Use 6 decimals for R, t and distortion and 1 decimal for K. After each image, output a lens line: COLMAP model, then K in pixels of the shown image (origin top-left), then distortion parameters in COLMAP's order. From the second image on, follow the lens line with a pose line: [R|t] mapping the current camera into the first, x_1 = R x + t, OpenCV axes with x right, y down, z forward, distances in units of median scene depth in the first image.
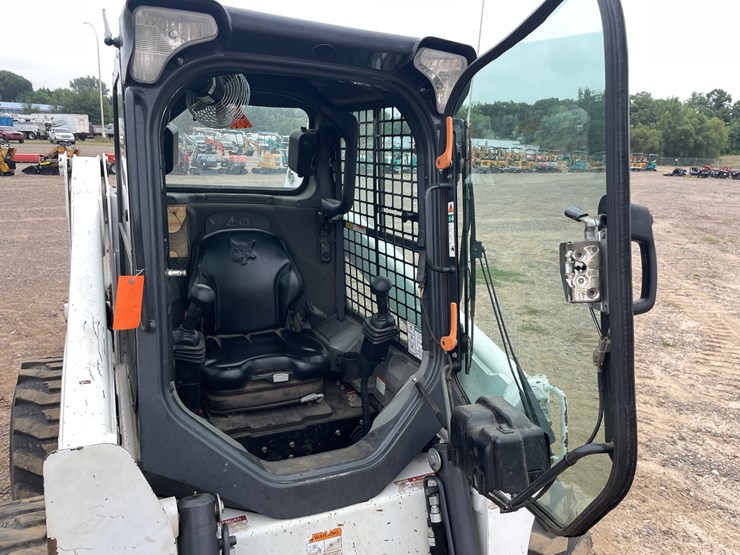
lens RADIAL K [[557.2, 0, 376.5], [0, 557.2, 277.7], [0, 0, 1]] dist [0.087559, -0.113565]
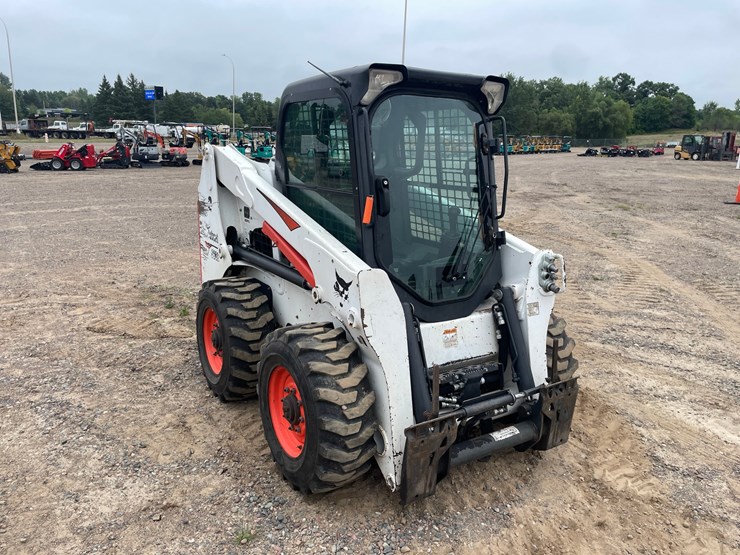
lens RADIAL K [[557.2, 0, 371.6], [0, 557.2, 272.9], [0, 0, 1]] dist [0.087559, -0.113565]
pose [[0.992168, -0.054127, 0.112572, -0.029970], [0.052826, 0.998498, 0.014510, 0.010986], [-0.113188, -0.008450, 0.993538, -0.047652]]
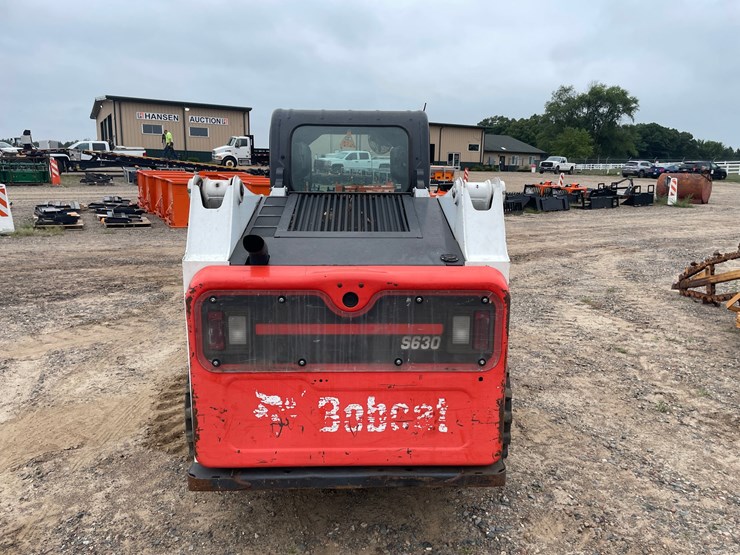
lens RADIAL K [[557.2, 0, 376.3], [0, 557.2, 281.5], [0, 0, 1]] dist [0.087559, -0.113565]
pose [[-0.914368, -0.142474, 0.378988, -0.071109], [0.029824, 0.909798, 0.413978, -0.043227], [-0.403784, 0.389831, -0.827641, 0.181954]]
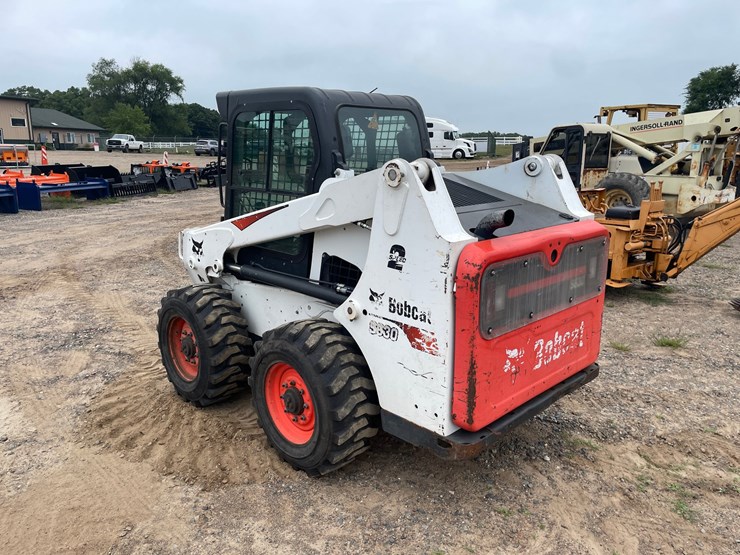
lens RADIAL K [[557.2, 0, 376.7], [0, 557.2, 281.7], [0, 0, 1]] dist [0.087559, -0.113565]
pose [[-0.941891, 0.023692, -0.335082, 0.019387], [-0.123551, 0.903155, 0.411151, -0.040762], [0.312372, 0.428659, -0.847747, 0.193678]]
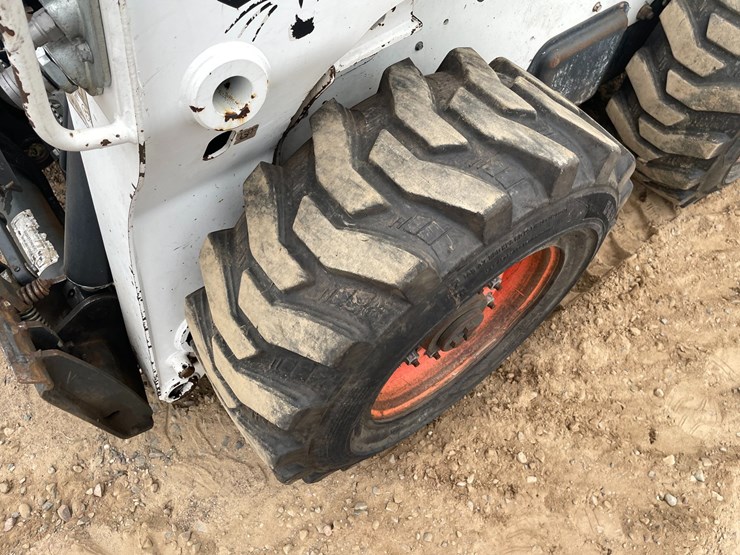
lens RADIAL K [[576.0, 0, 373.3], [0, 576.0, 278.6], [0, 0, 1]] dist [0.017952, -0.007482]
pose [[0.201549, 0.802875, -0.561043, 0.033990], [-0.246031, 0.595931, 0.764418, 0.004269], [0.948075, -0.016034, 0.317642, 0.058610]]
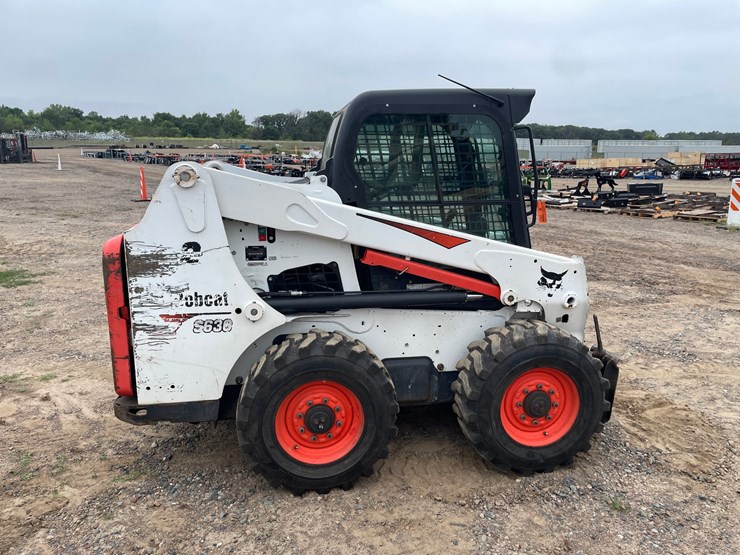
lens RADIAL K [[557.2, 0, 375.7], [0, 557.2, 273.8], [0, 0, 1]] dist [0.087559, -0.113565]
pose [[0.284921, -0.248510, 0.925777, -0.133295], [0.221640, 0.956716, 0.188603, -0.014361], [-0.932575, 0.151452, 0.327668, 0.040173]]
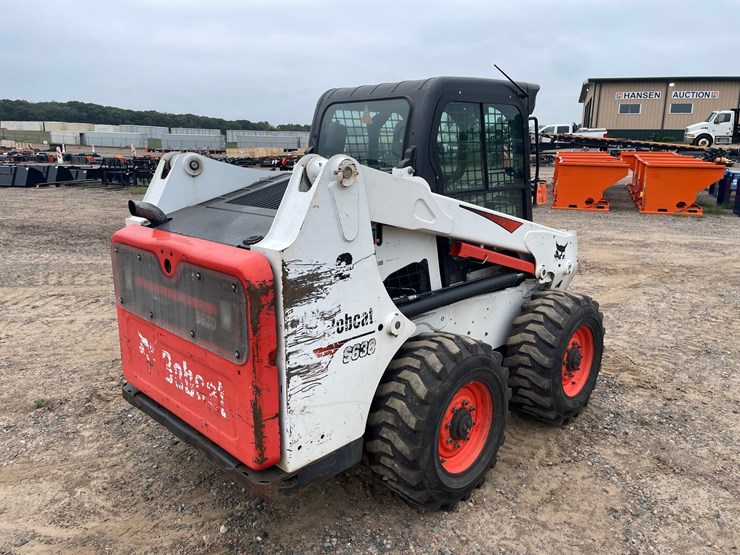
lens RADIAL K [[557.2, 0, 374.4], [0, 557.2, 273.8], [0, 0, 1]] dist [0.087559, -0.113565]
pose [[-0.334925, -0.261760, 0.905156, -0.124643], [0.190535, 0.921977, 0.337126, -0.030876], [-0.922779, 0.285376, -0.258919, 0.115740]]
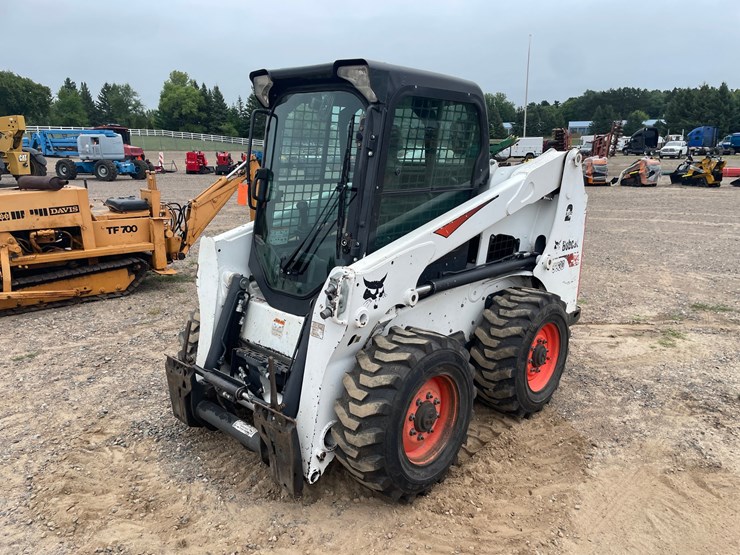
lens RADIAL K [[557.2, 0, 374.8], [0, 557.2, 282.7], [0, 0, 1]] dist [0.087559, -0.113565]
pose [[0.362138, 0.174720, -0.915603, 0.097066], [-0.195181, 0.974713, 0.108802, 0.001842], [0.911460, 0.139307, 0.387083, 0.027079]]
